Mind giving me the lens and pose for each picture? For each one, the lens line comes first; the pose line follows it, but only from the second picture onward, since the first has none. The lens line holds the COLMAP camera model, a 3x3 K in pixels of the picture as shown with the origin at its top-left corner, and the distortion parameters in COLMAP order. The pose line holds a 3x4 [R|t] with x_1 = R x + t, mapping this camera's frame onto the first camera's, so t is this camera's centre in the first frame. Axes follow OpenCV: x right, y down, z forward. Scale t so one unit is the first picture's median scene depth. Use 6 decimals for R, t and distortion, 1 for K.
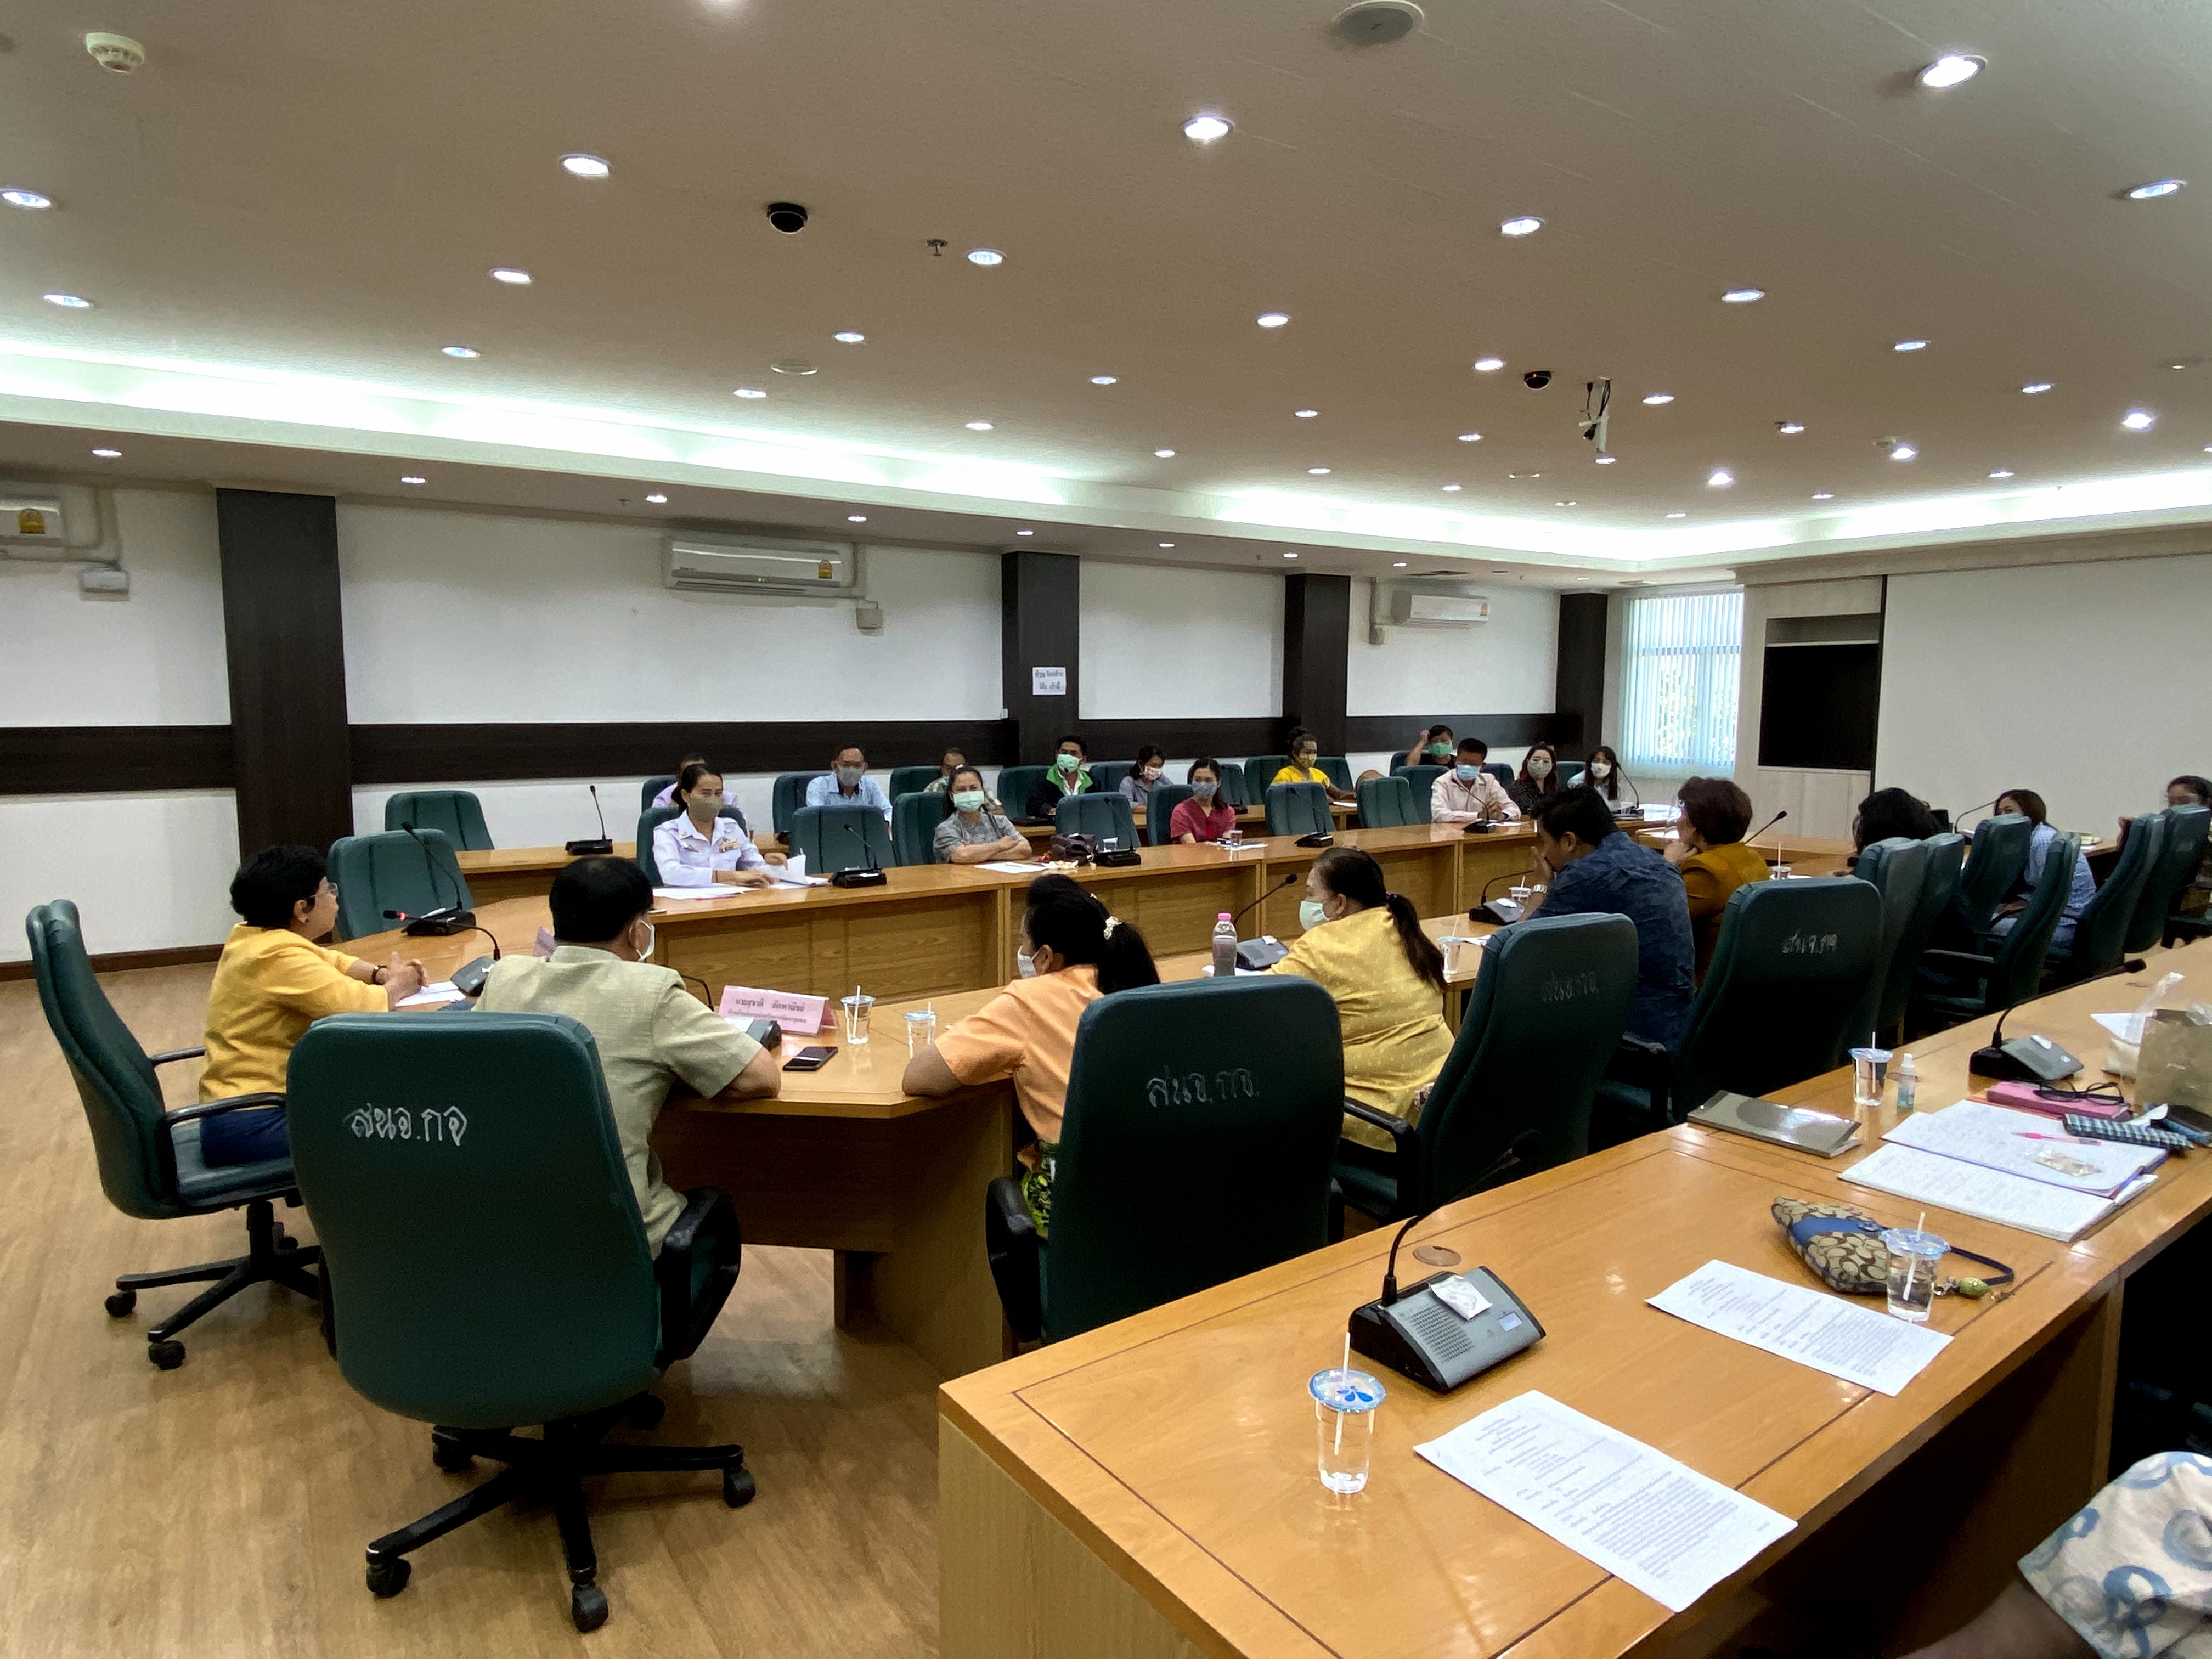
lens RADIAL K [[1277.0, 0, 1106.0], [0, 1277.0, 829.5], [0, 0, 1]] dist [0.005691, -0.014692]
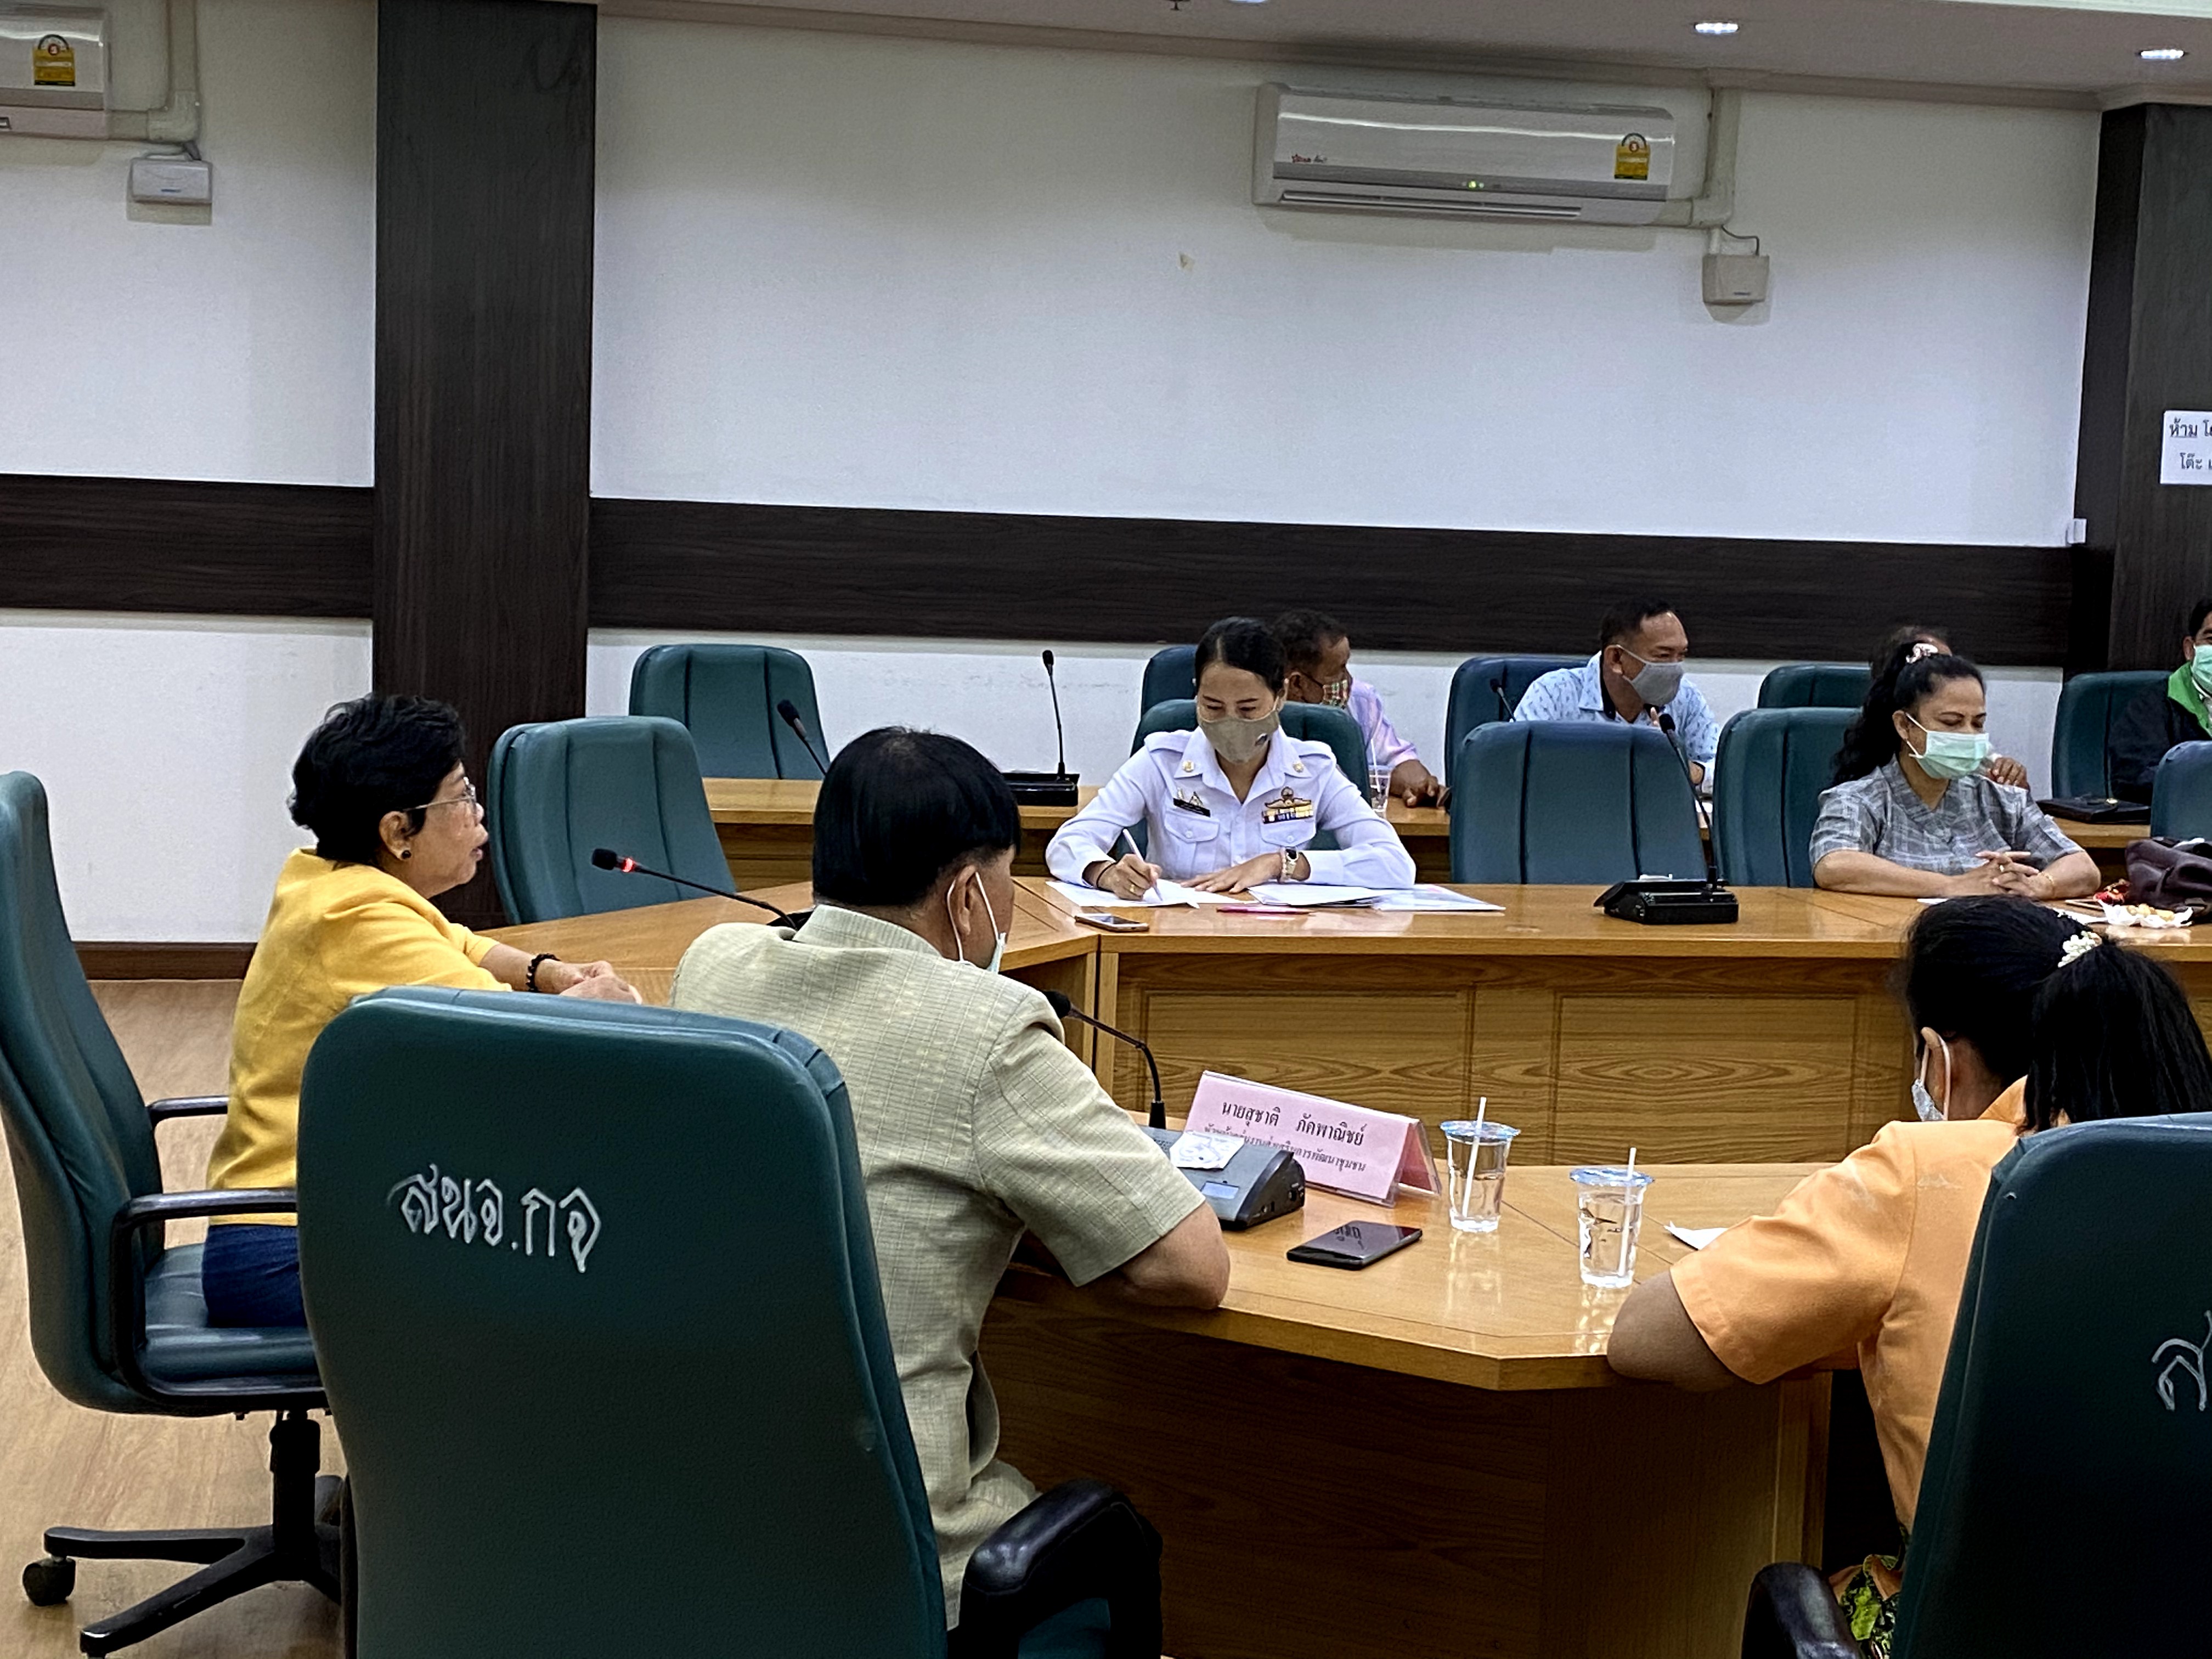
lens RADIAL K [[3272.8, 0, 1106.0], [0, 3272.8, 829.5], [0, 0, 1]] dist [0.332311, -1.294564]
pose [[0.920293, 0.072116, -0.384526, 0.085489], [-0.075133, 0.997148, 0.007195, 0.025539], [0.383948, 0.022269, 0.923086, -0.062299]]
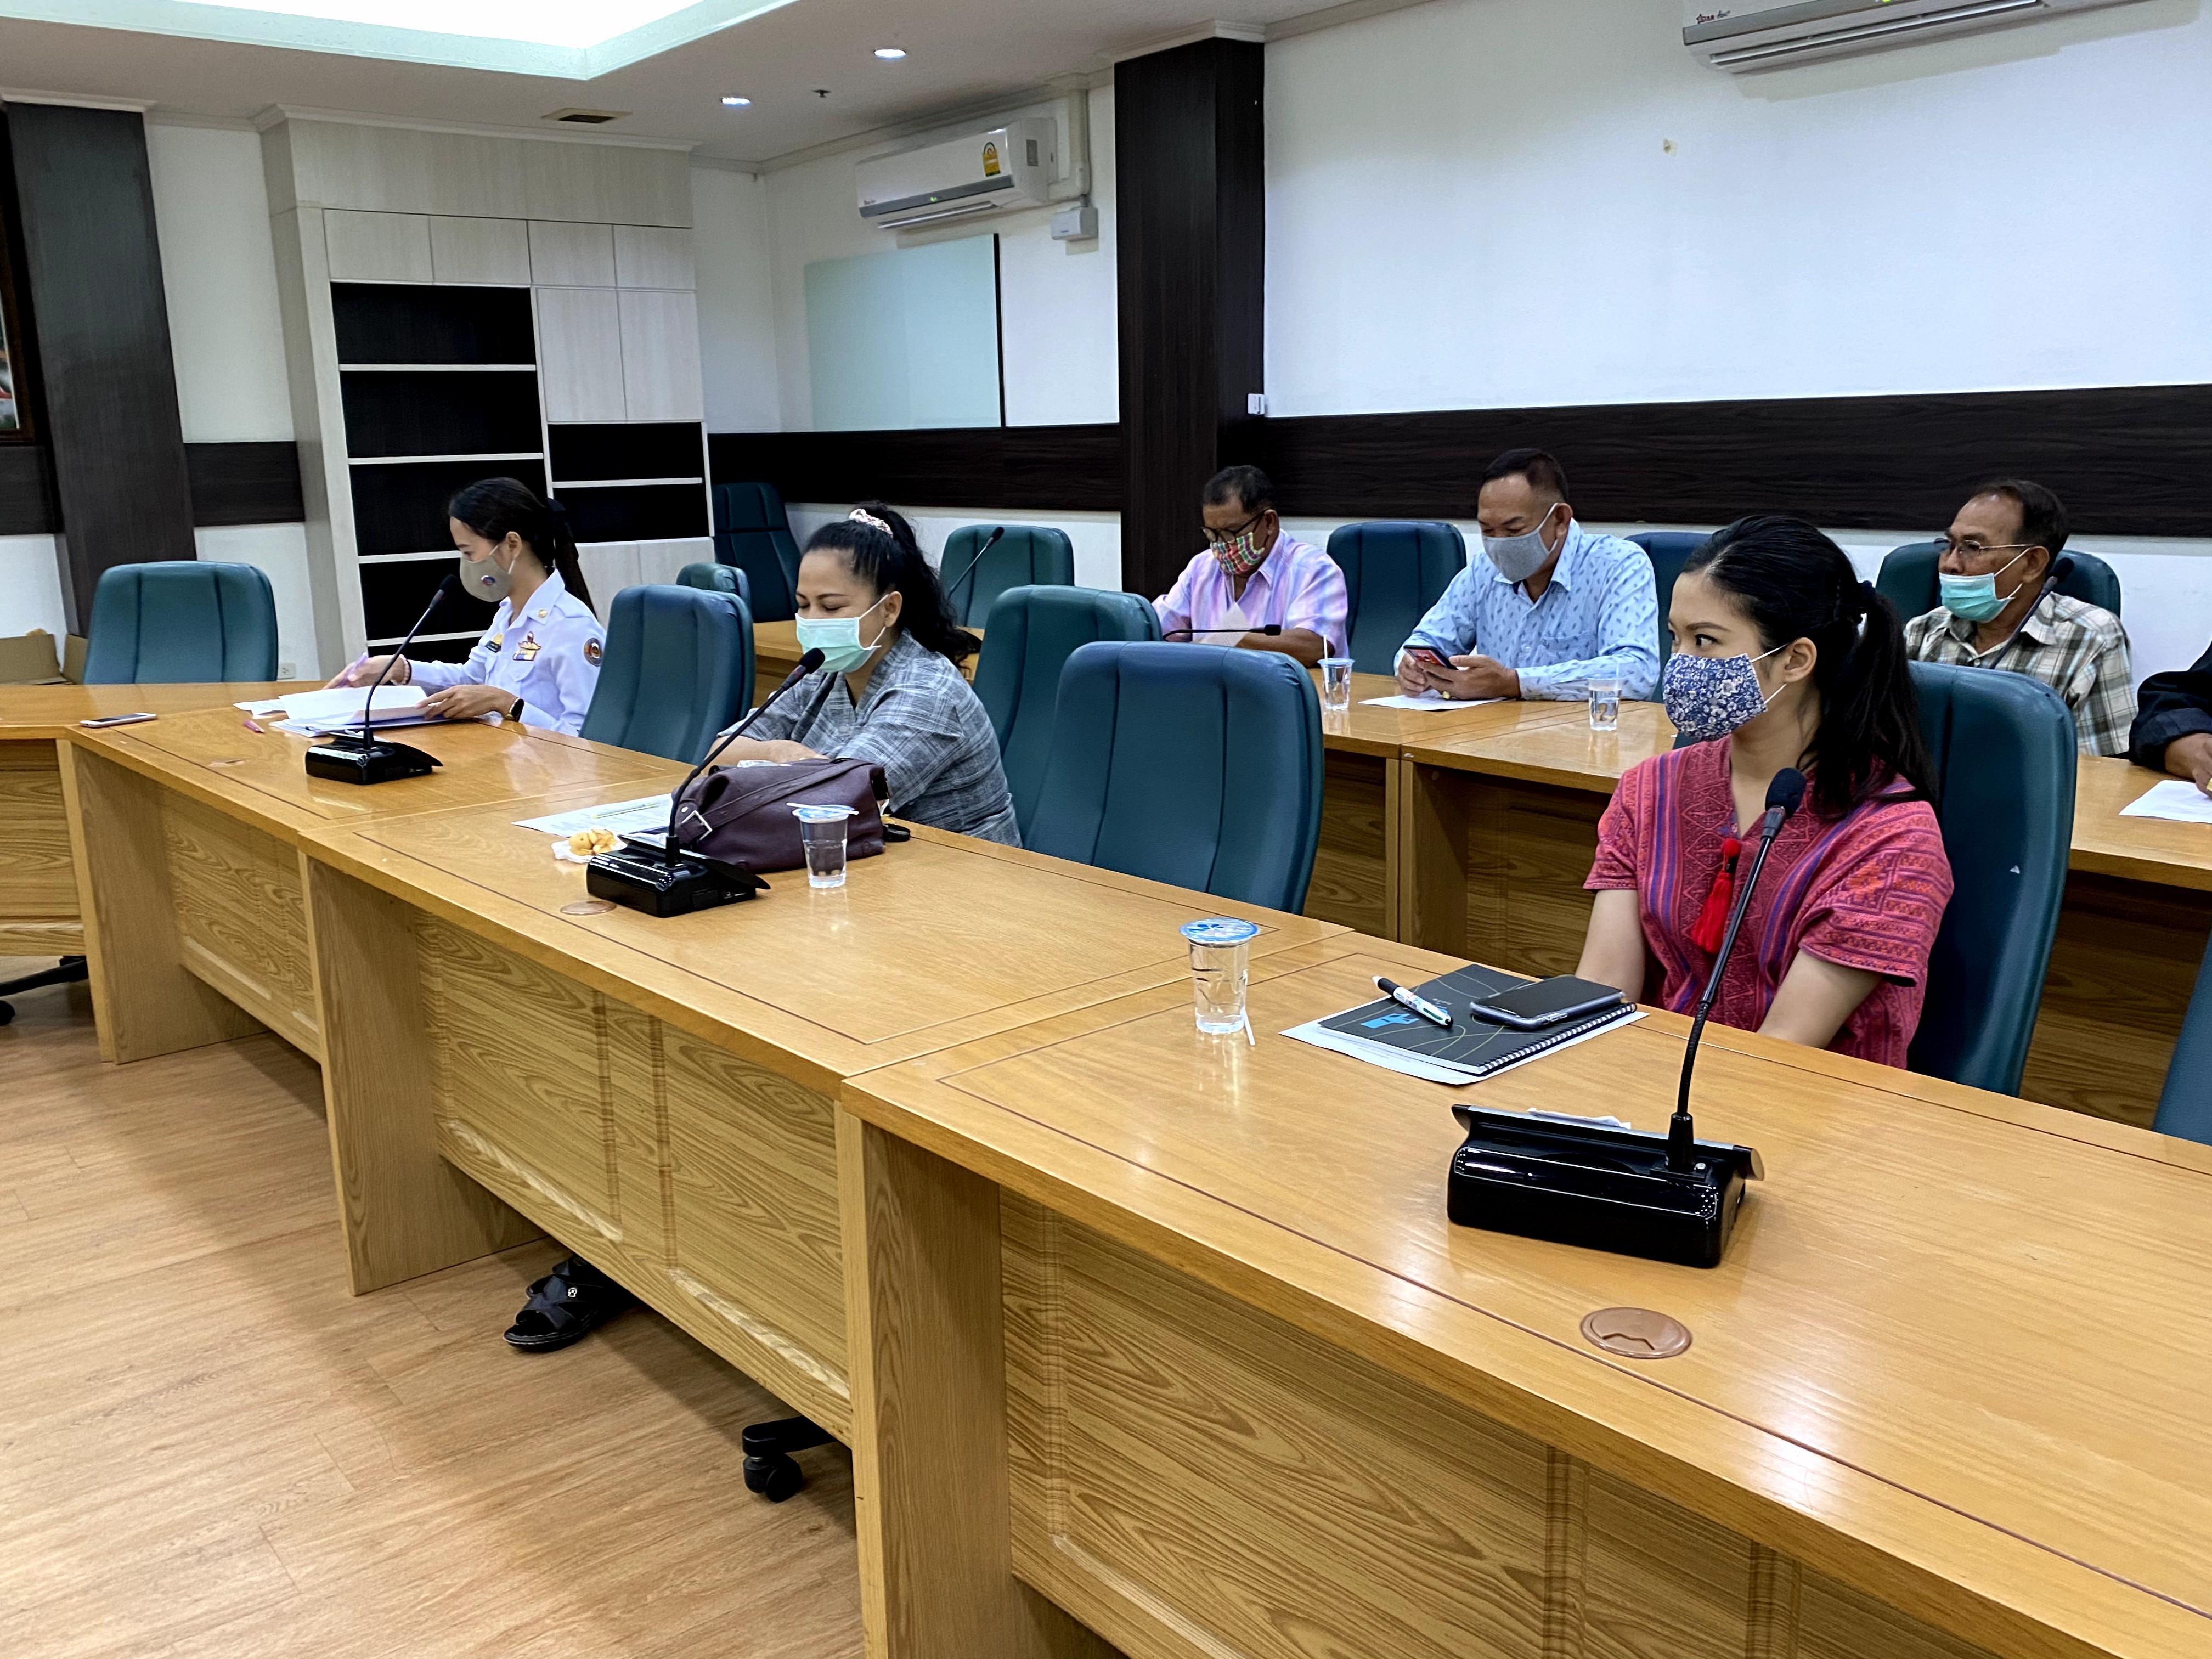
lens RADIAL K [[1807.5, 0, 1043.9], [0, 1807.5, 822.5], [0, 0, 1]] dist [0.012179, 0.005407]
pose [[0.090574, 0.199784, -0.975645, 0.436510], [-0.084898, 0.977654, 0.192314, -0.074018], [0.992264, 0.065411, 0.105511, 1.234153]]
